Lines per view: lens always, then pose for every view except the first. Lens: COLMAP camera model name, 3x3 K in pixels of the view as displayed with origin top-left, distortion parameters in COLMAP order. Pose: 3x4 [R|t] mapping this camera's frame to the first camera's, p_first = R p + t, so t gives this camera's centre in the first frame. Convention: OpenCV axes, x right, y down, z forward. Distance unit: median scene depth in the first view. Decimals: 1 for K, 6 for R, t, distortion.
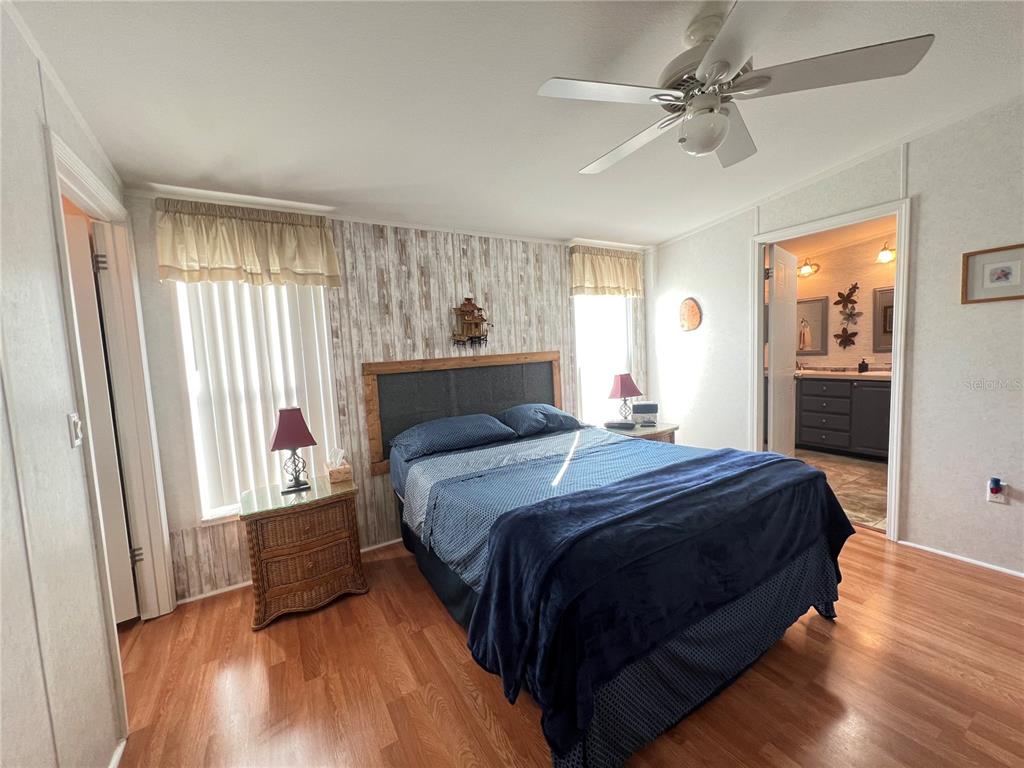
lens RADIAL K [[409.5, 0, 509.4], [0, 409.5, 386.2], [0, 0, 1]] dist [-0.002439, 0.000914]
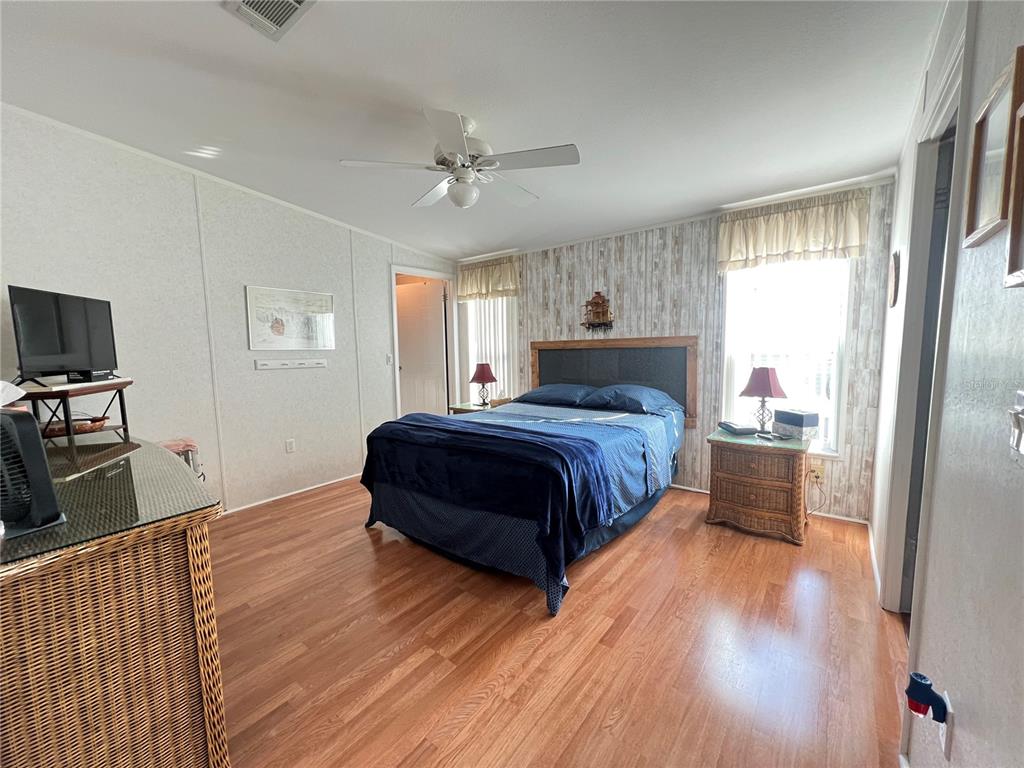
lens RADIAL K [[409.5, 0, 508.9], [0, 409.5, 387.1], [0, 0, 1]] dist [-0.002439, 0.000914]
pose [[0.343014, 0.140217, -0.928806, 0.980678], [-0.076539, 0.989680, 0.121140, -0.059307], [0.936207, 0.029537, 0.350206, 0.322400]]
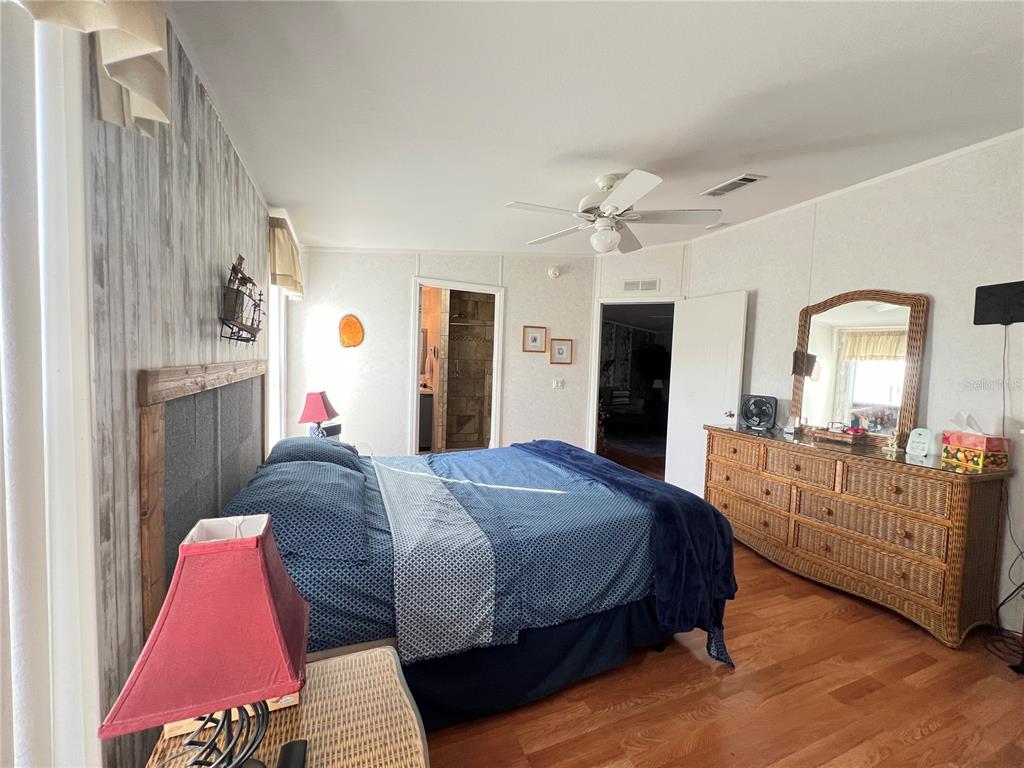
lens RADIAL K [[409.5, 0, 509.8], [0, 409.5, 385.4], [0, 0, 1]] dist [-0.002439, 0.000914]
pose [[0.156003, 0.000491, 0.987757, -0.576736], [0.039722, 0.999188, -0.006771, -0.024243], [-0.986958, 0.040291, 0.155856, 0.560953]]
